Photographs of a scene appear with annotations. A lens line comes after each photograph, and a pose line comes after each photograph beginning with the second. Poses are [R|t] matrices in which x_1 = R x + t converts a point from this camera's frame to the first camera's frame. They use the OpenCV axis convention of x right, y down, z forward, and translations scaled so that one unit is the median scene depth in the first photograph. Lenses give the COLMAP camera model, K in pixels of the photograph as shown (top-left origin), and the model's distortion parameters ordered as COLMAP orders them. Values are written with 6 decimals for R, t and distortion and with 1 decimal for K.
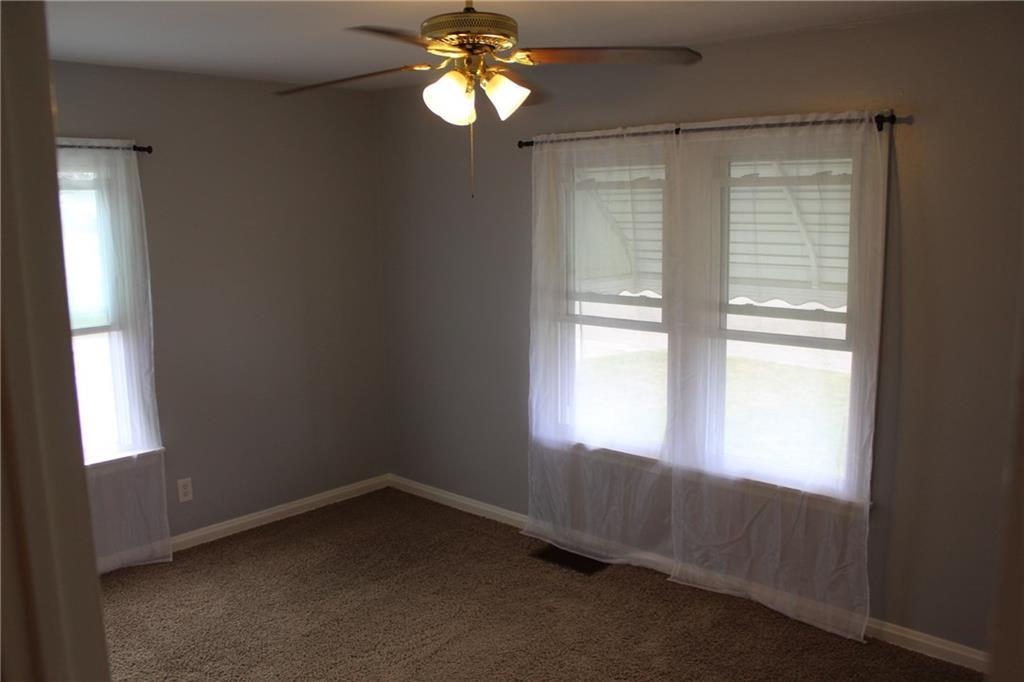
lens RADIAL K [[848.4, 0, 512.0], [0, 848.4, 341.0], [0, 0, 1]] dist [-0.113783, 0.007610]
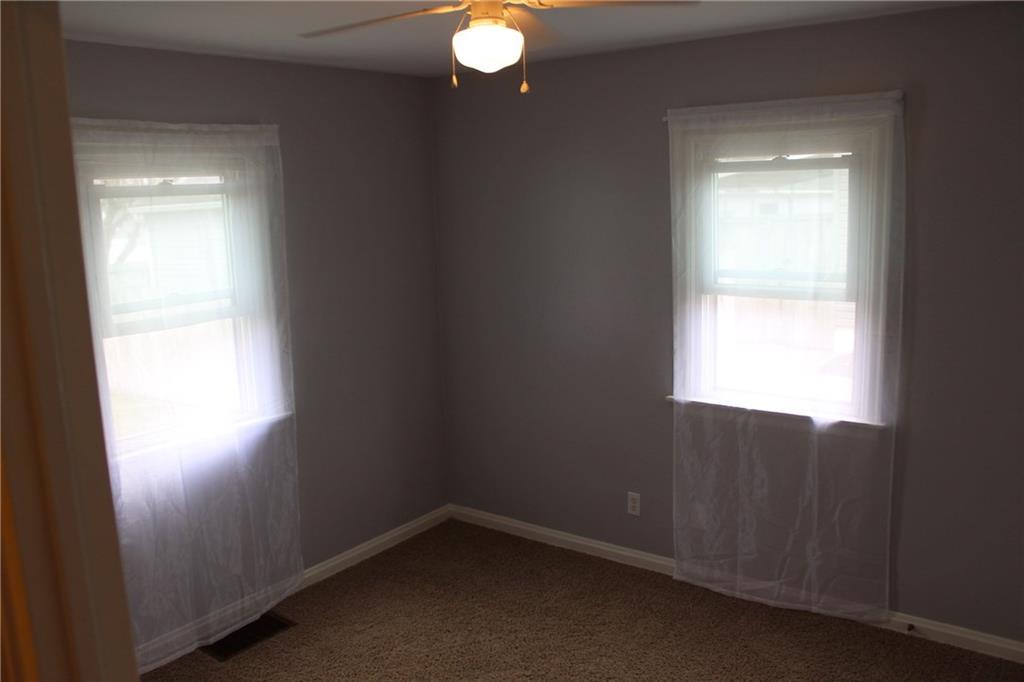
lens RADIAL K [[848.4, 0, 512.0], [0, 848.4, 341.0], [0, 0, 1]] dist [-0.113783, 0.007610]
pose [[0.995656, -0.032951, 0.087088, -0.171768], [0.031696, 0.999373, 0.015748, -0.031377], [-0.087552, -0.012919, 0.996076, 0.114790]]
